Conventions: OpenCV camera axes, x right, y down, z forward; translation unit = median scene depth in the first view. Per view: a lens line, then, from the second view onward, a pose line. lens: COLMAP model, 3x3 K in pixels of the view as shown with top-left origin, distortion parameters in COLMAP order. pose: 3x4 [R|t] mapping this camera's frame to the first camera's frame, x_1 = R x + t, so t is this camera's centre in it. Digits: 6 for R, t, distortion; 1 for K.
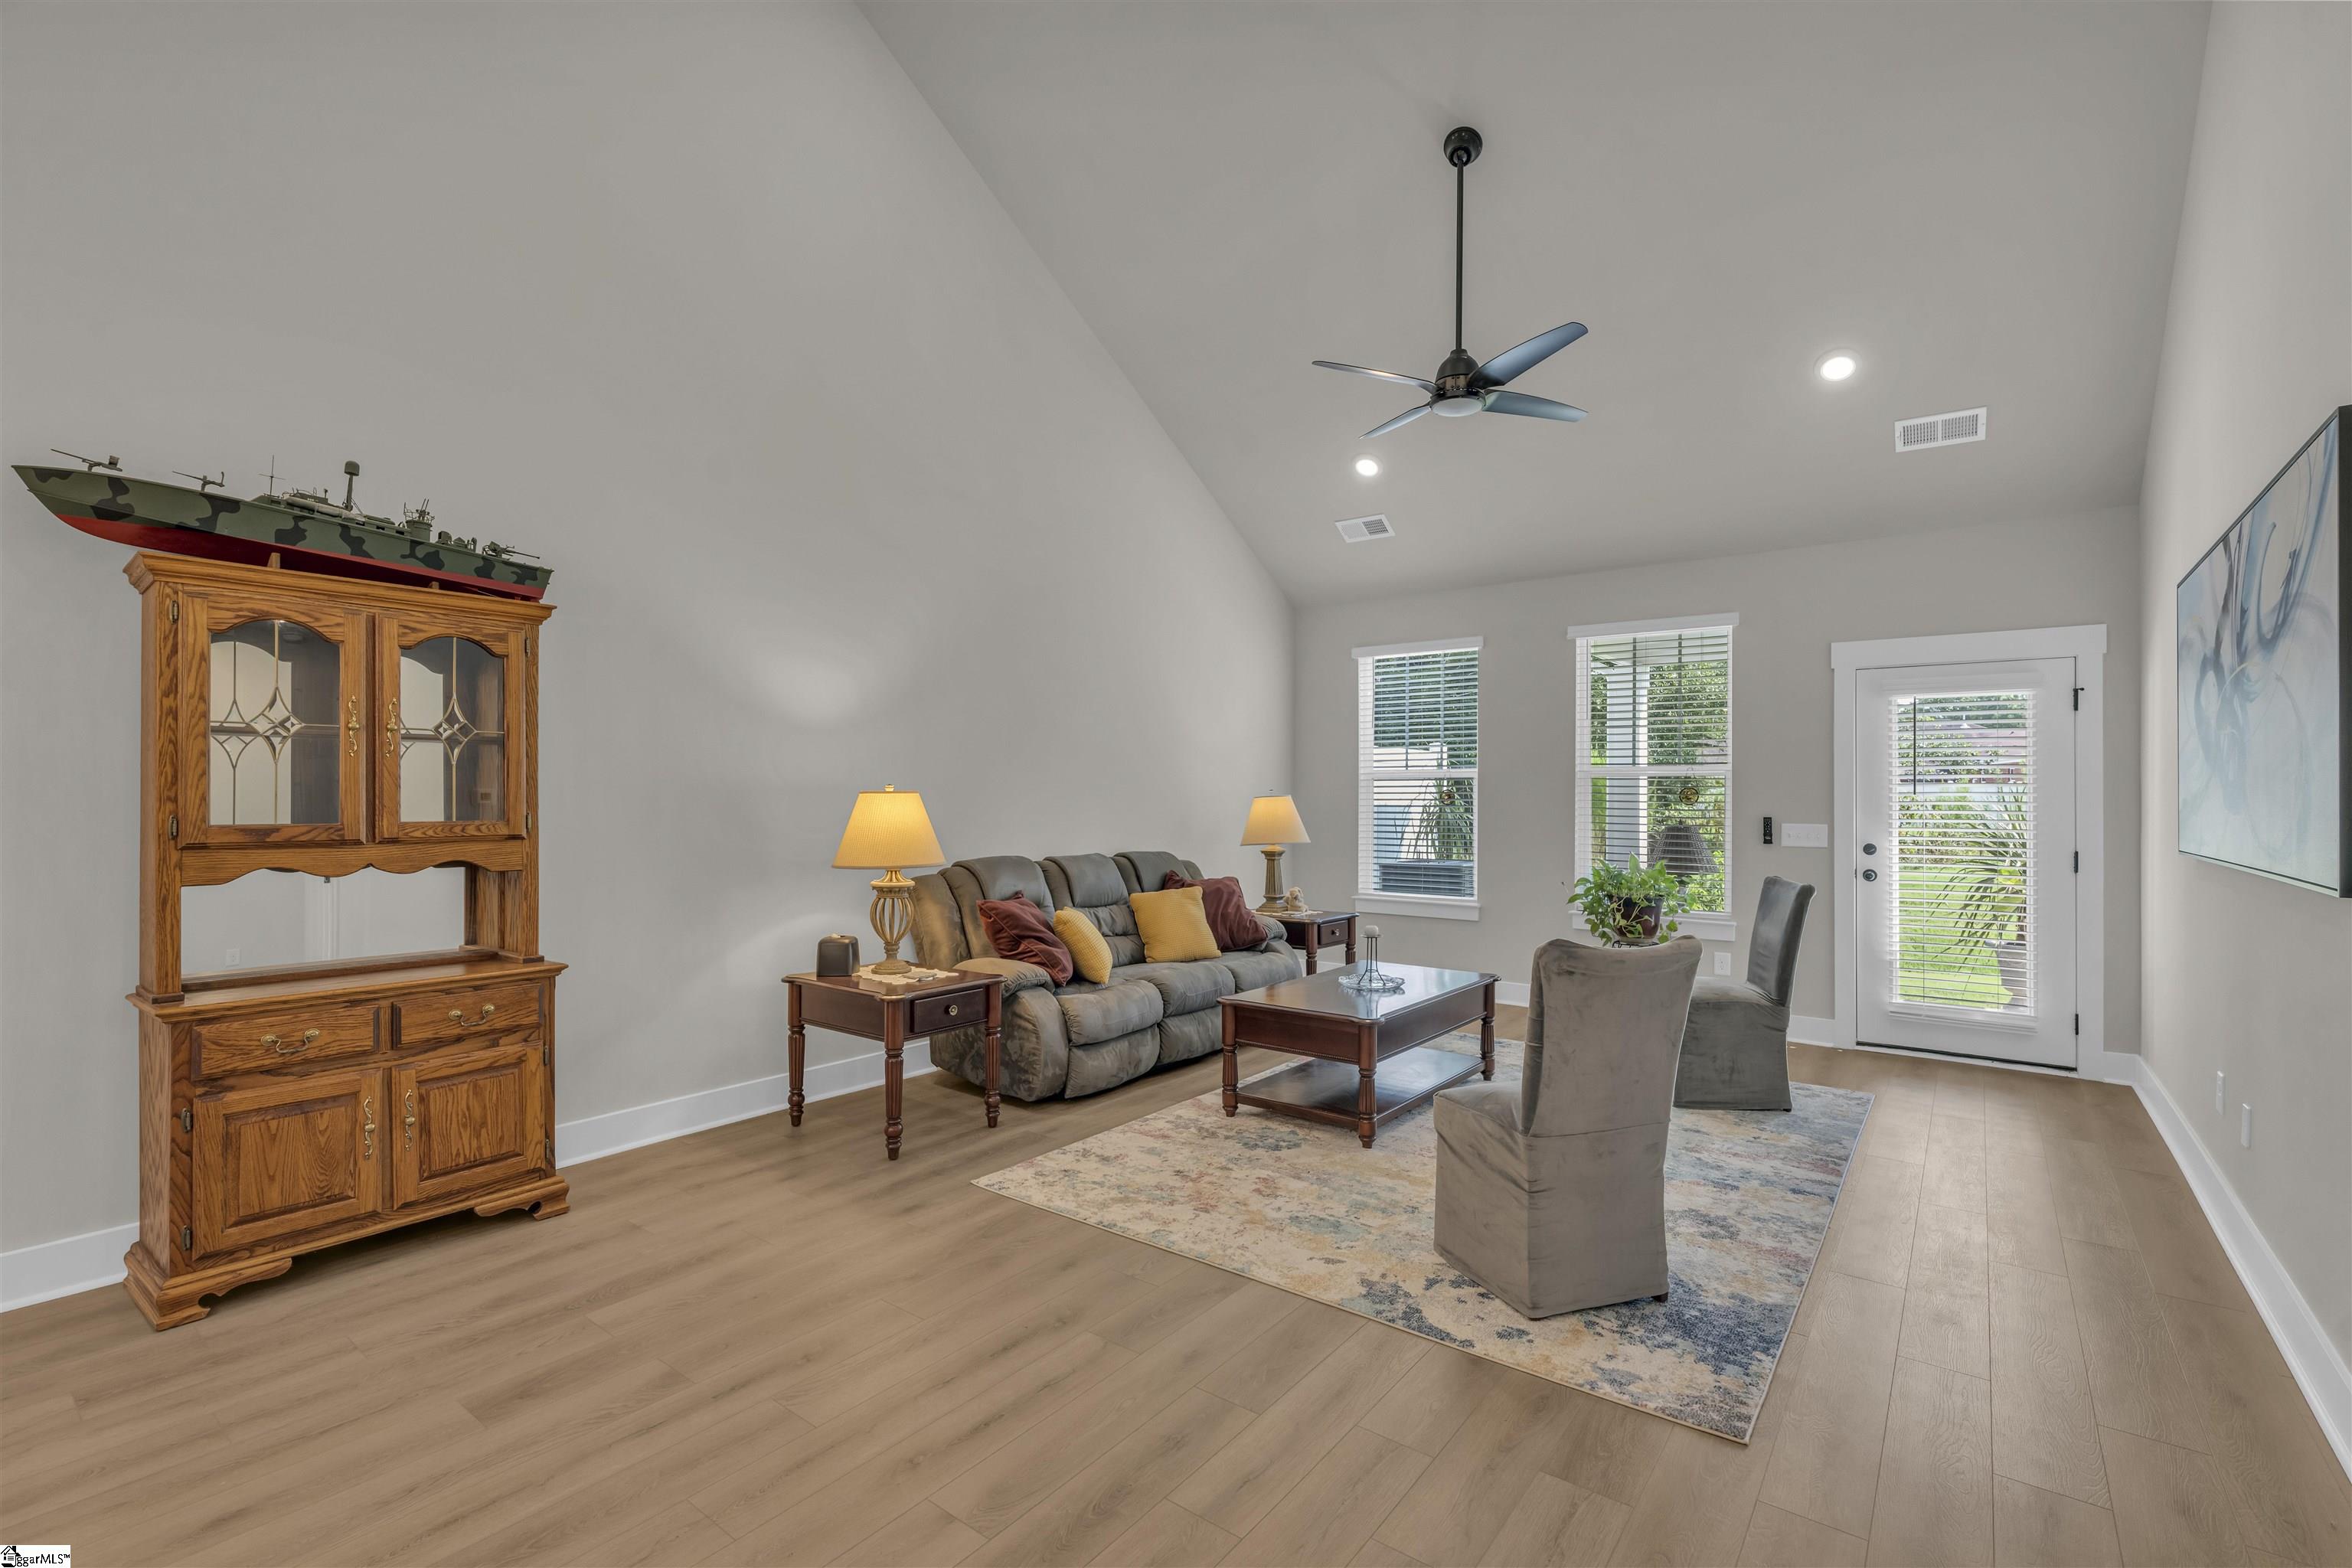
lens RADIAL K [[1025.1, 0, 1169.4], [0, 1025.1, 798.9], [0, 0, 1]] dist [-0.002333, 0.000016]
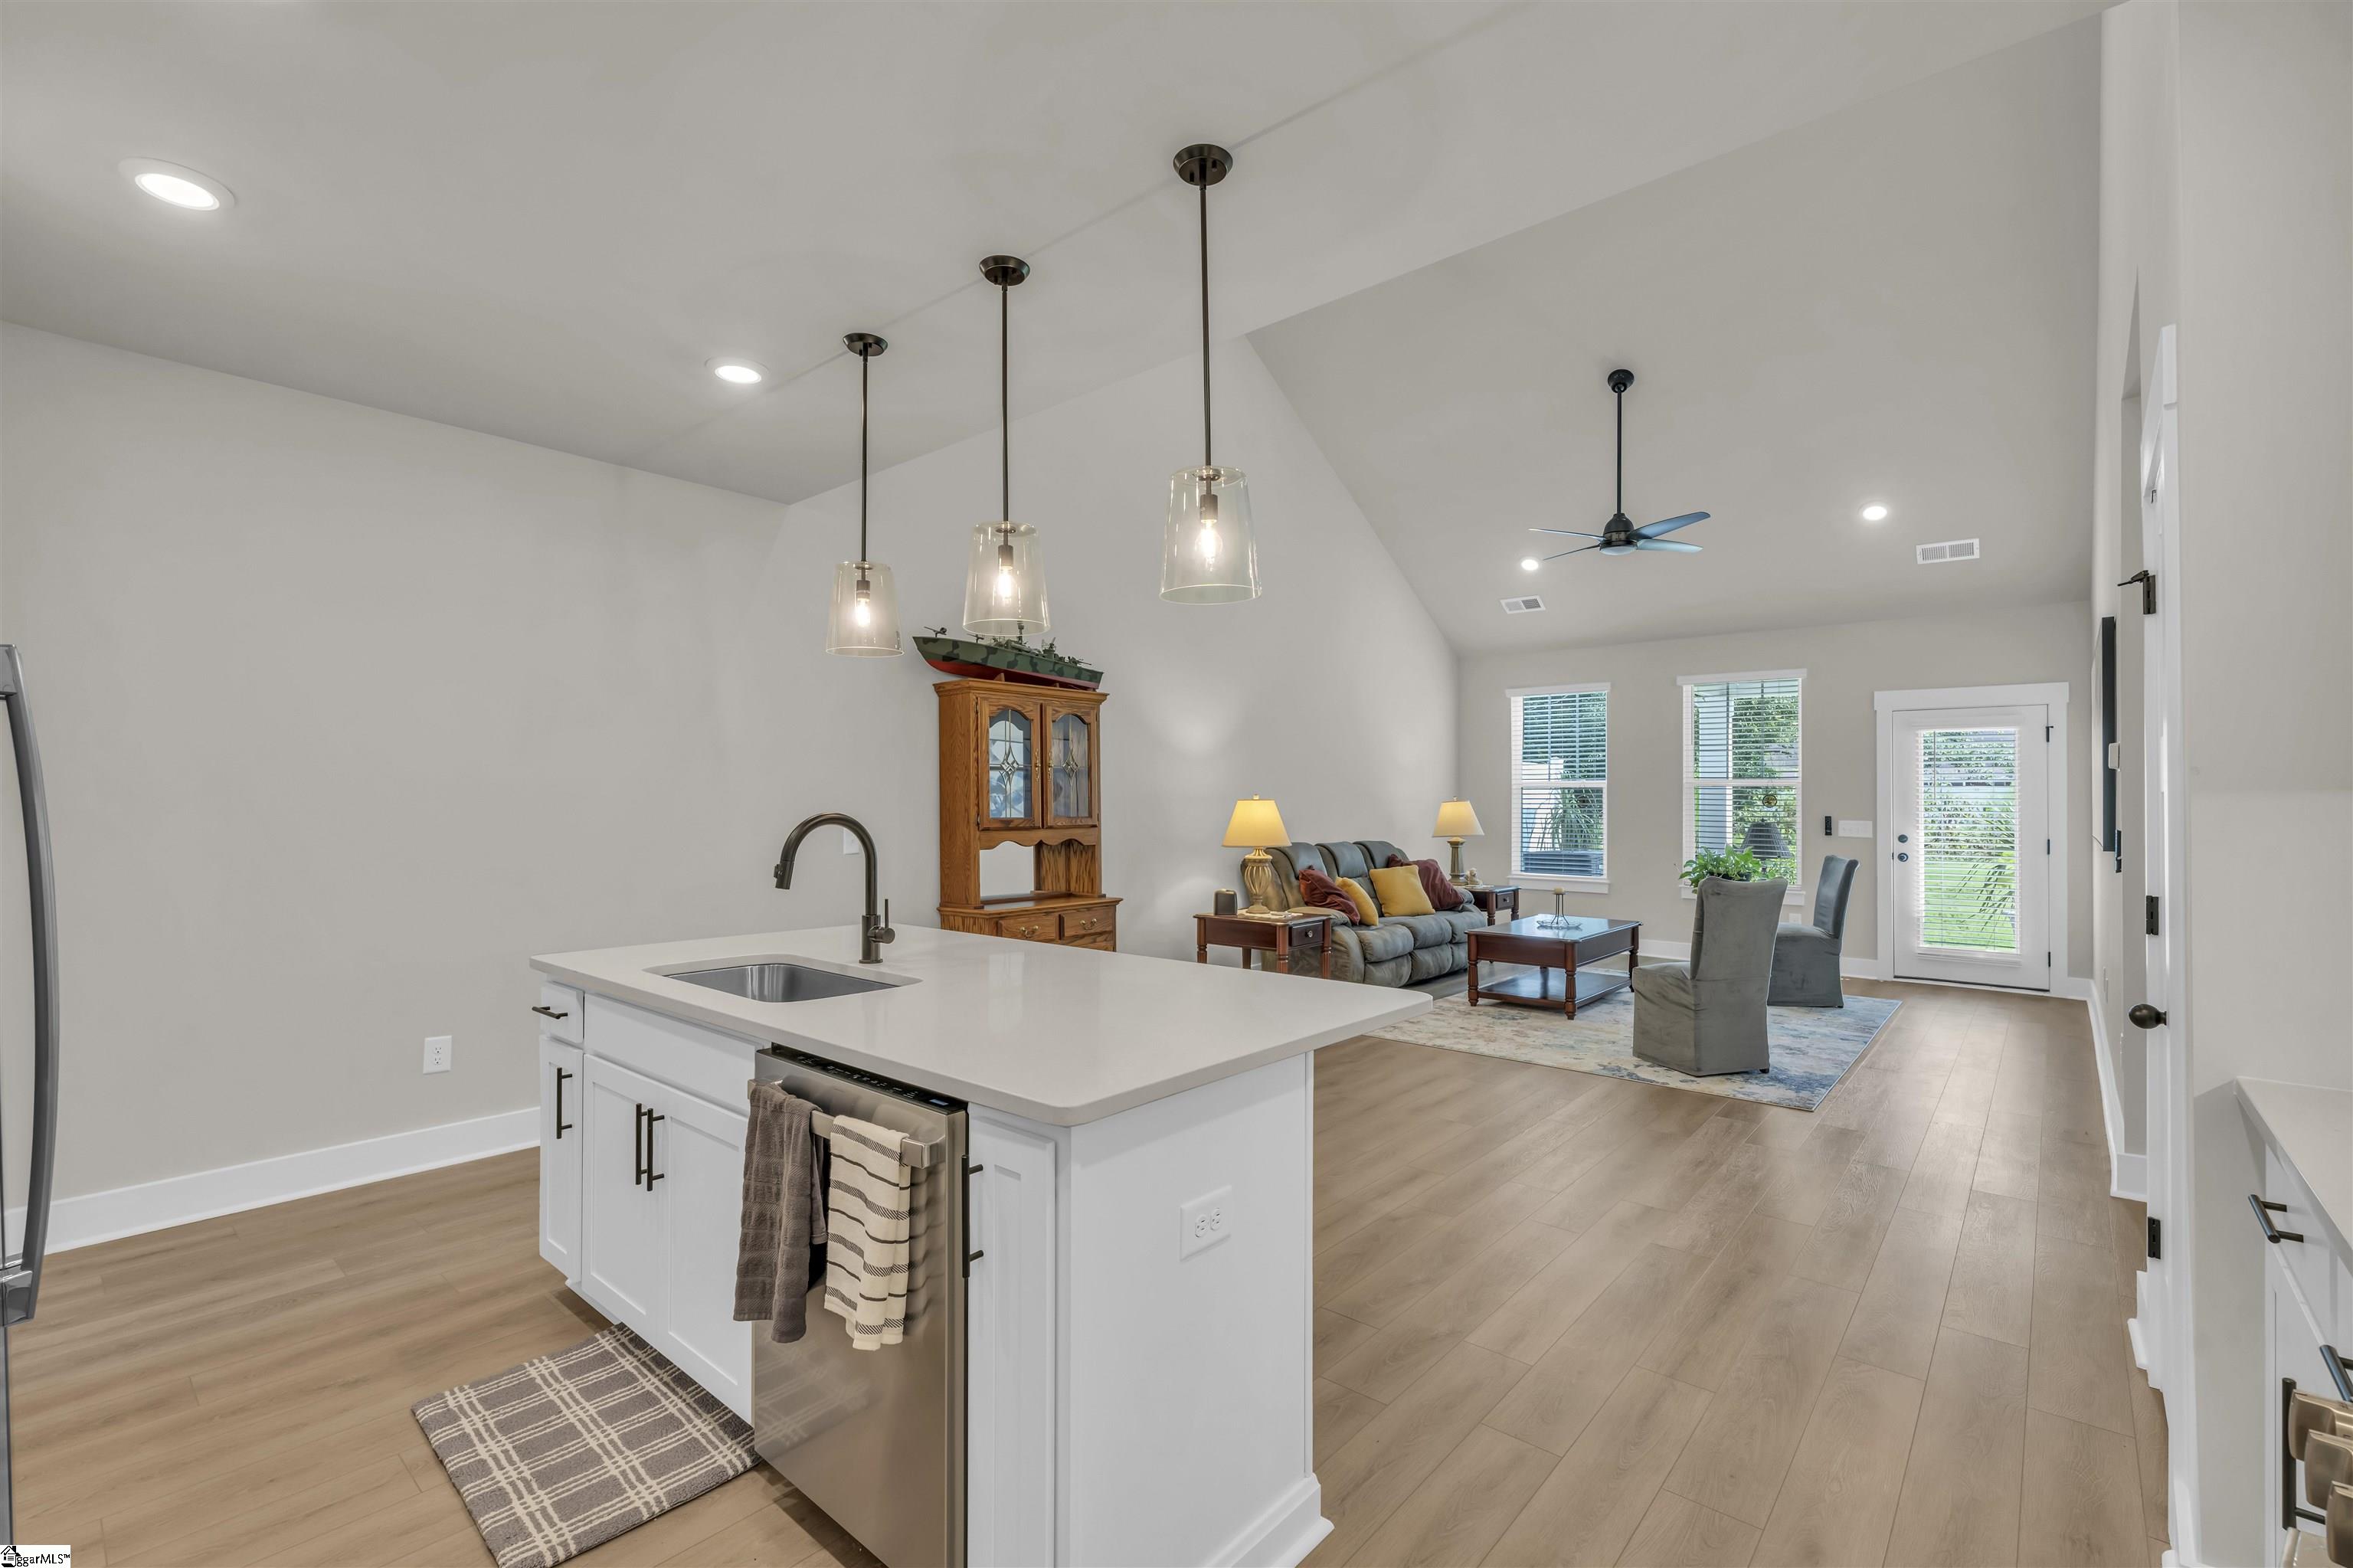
lens RADIAL K [[1025.6, 0, 1167.1], [0, 1025.6, 794.2], [0, 0, 1]] dist [-0.002333, 0.000016]
pose [[0.998691, -0.000893, -0.051144, -0.321375], [0.000502, 0.999971, -0.007658, -0.002543], [0.051149, 0.007622, 0.998662, -0.578860]]
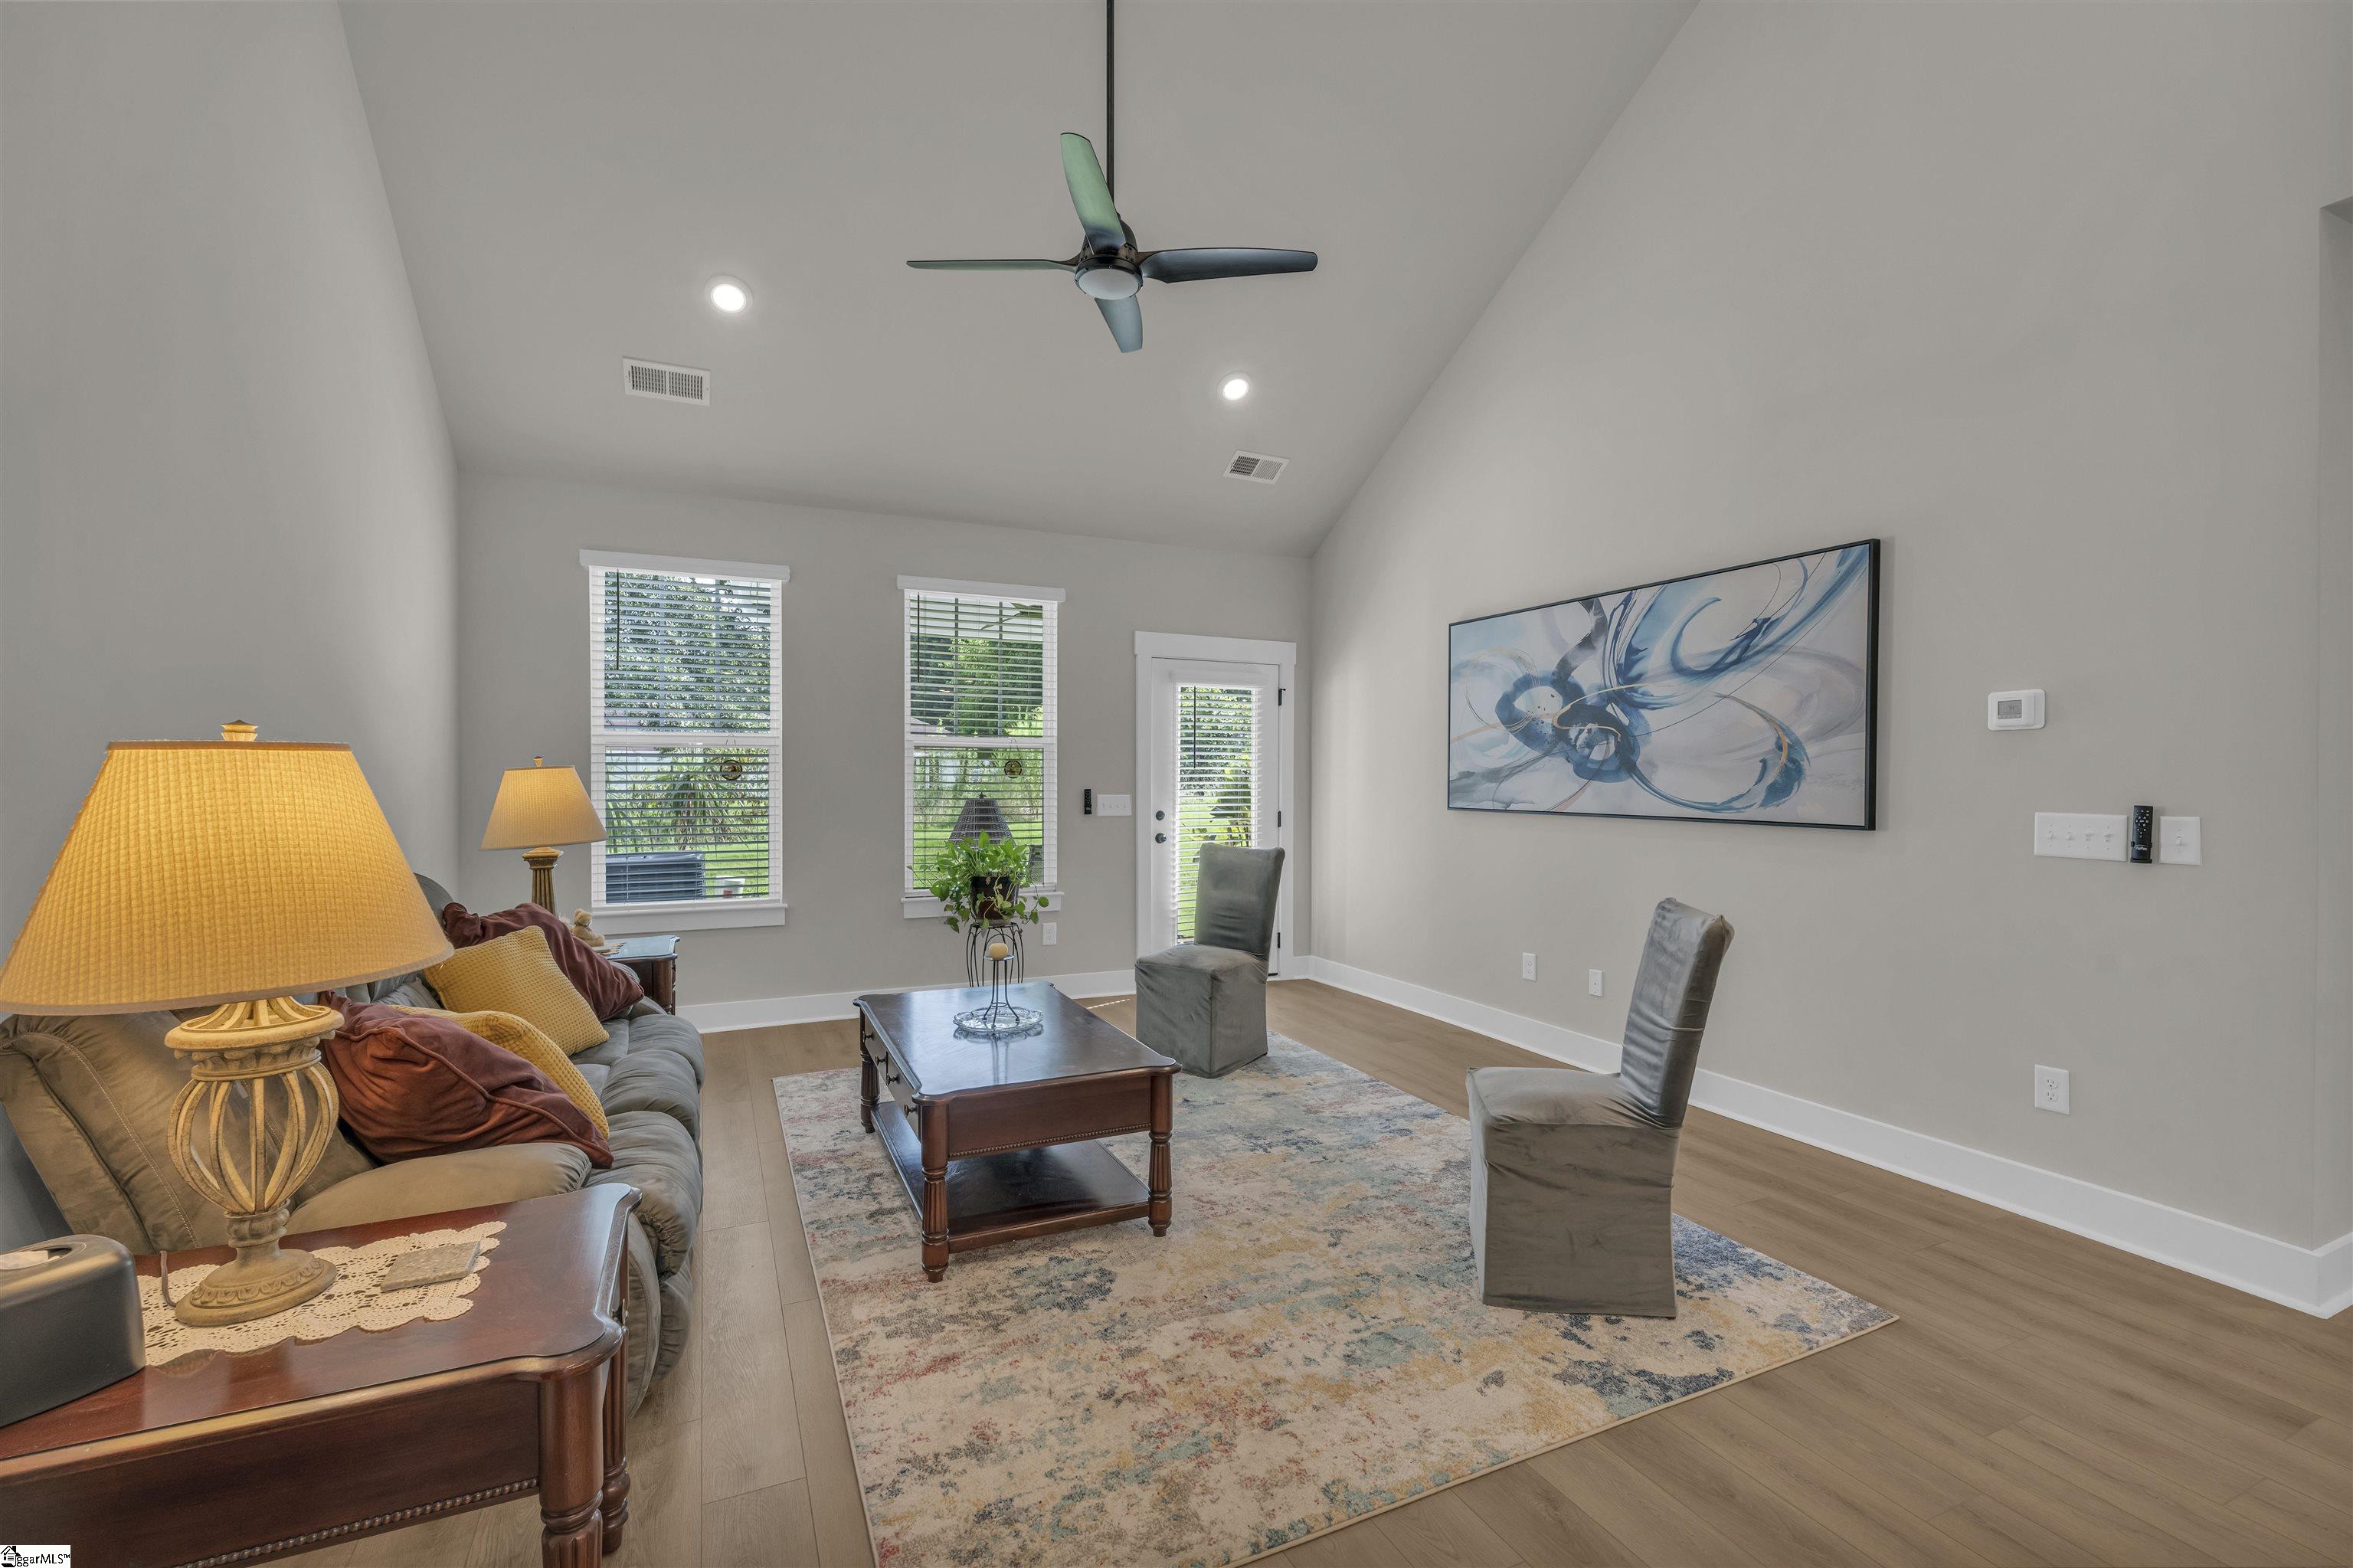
lens RADIAL K [[1025.6, 0, 1138.0], [0, 1025.6, 794.6], [0, 0, 1]] dist [-0.002333, 0.000016]
pose [[0.465354, -0.019560, 0.884909, -0.430776], [-0.000500, 0.999750, 0.022361, -0.000421], [-0.885125, -0.010848, 0.465227, 0.604566]]
